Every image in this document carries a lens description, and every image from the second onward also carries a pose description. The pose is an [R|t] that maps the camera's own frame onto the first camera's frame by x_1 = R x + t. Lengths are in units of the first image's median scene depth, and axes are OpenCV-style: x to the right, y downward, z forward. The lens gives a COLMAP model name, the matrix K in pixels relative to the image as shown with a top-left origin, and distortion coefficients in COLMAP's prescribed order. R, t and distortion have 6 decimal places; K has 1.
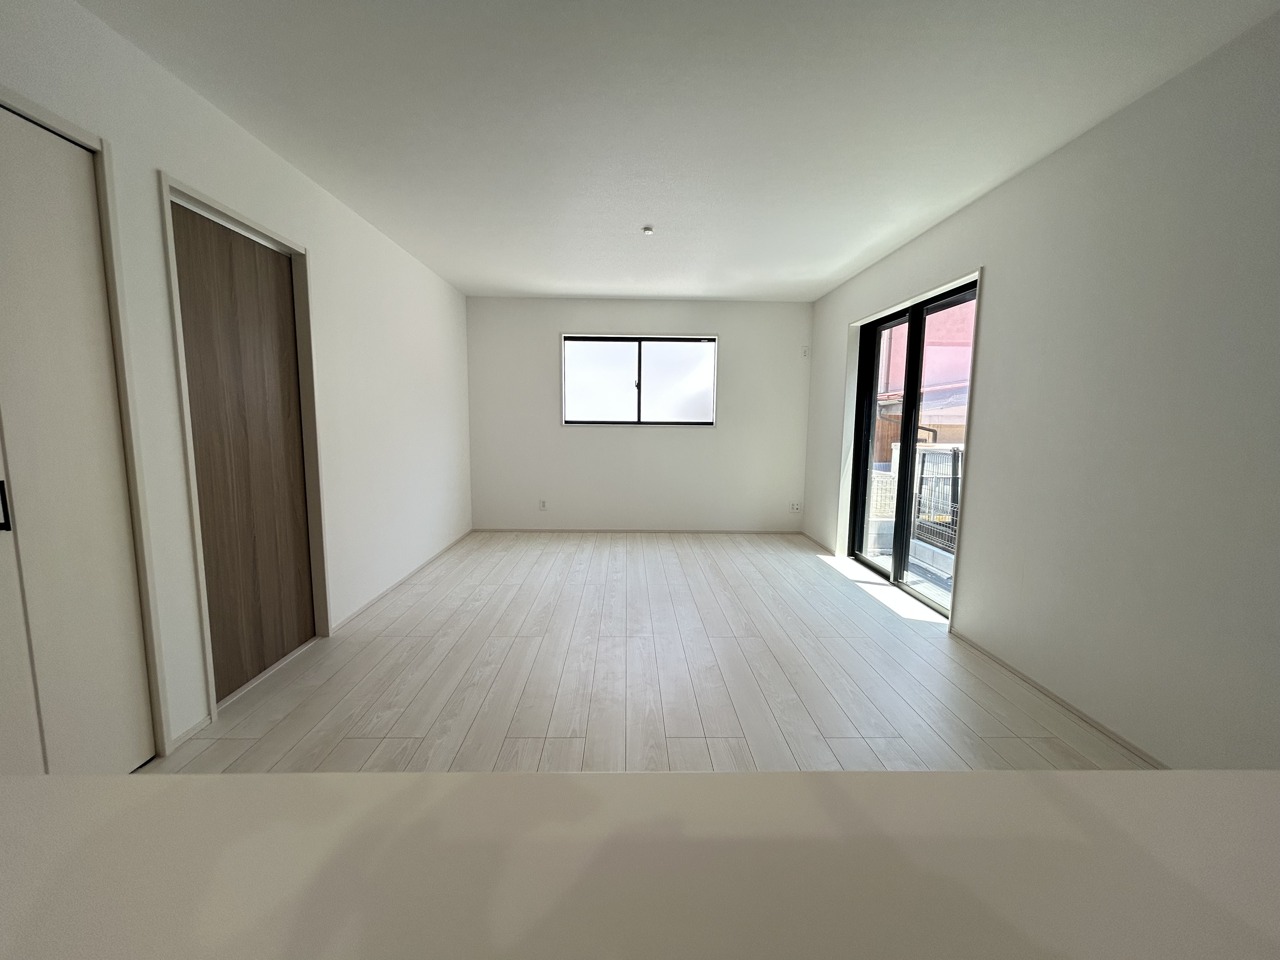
lens RADIAL K [[518.4, 0, 637.0], [0, 518.4, 479.2], [0, 0, 1]] dist [-0.003545, 0.001691]
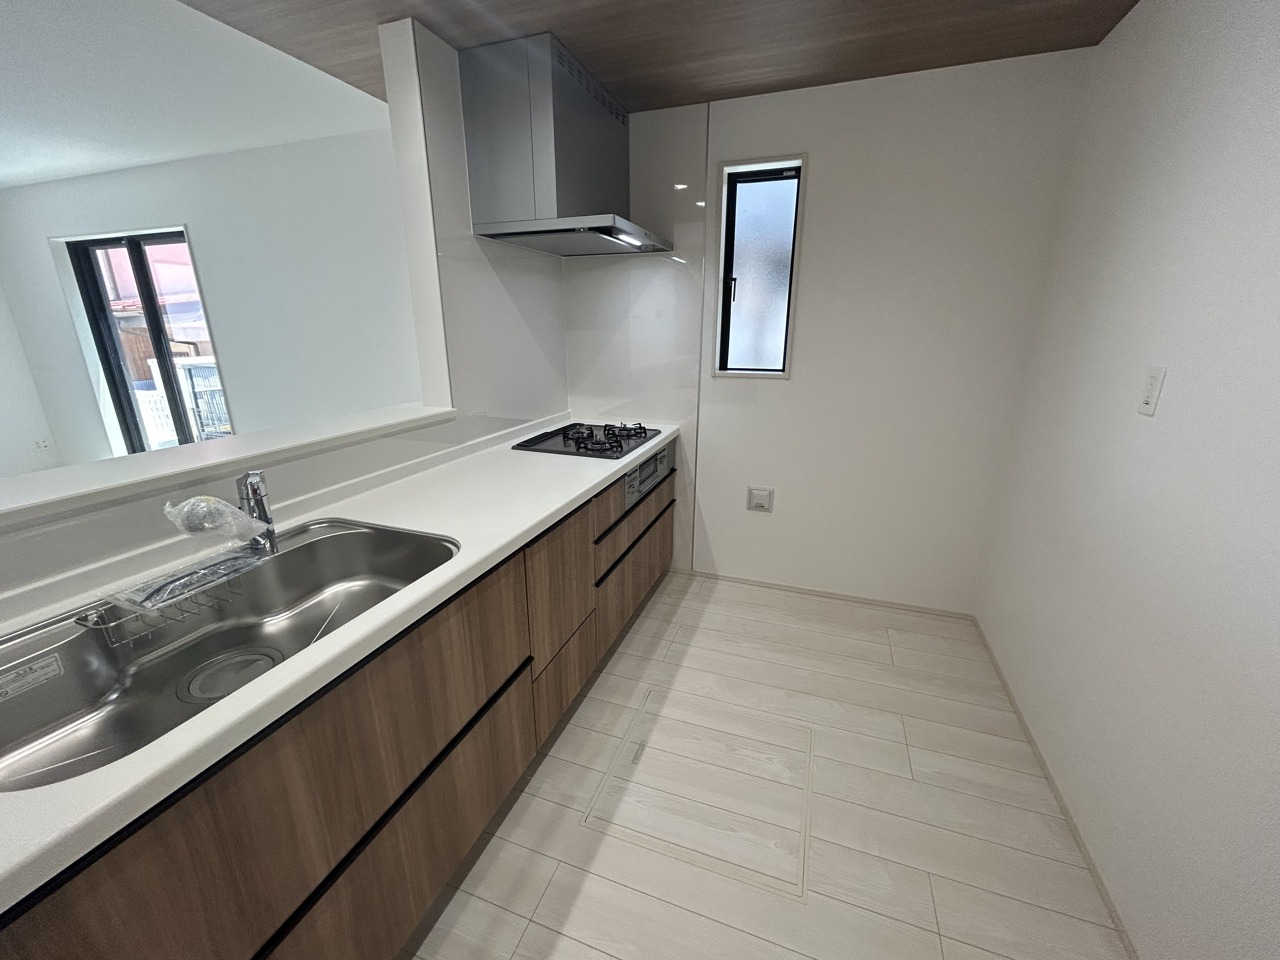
lens RADIAL K [[518.4, 0, 632.7], [0, 518.4, 480.3], [0, 0, 1]] dist [-0.003545, 0.001691]
pose [[0.360959, -0.285322, 0.887862, -0.097995], [0.126513, 0.958228, 0.256501, 0.011591], [-0.923960, 0.019740, 0.381979, -0.193402]]
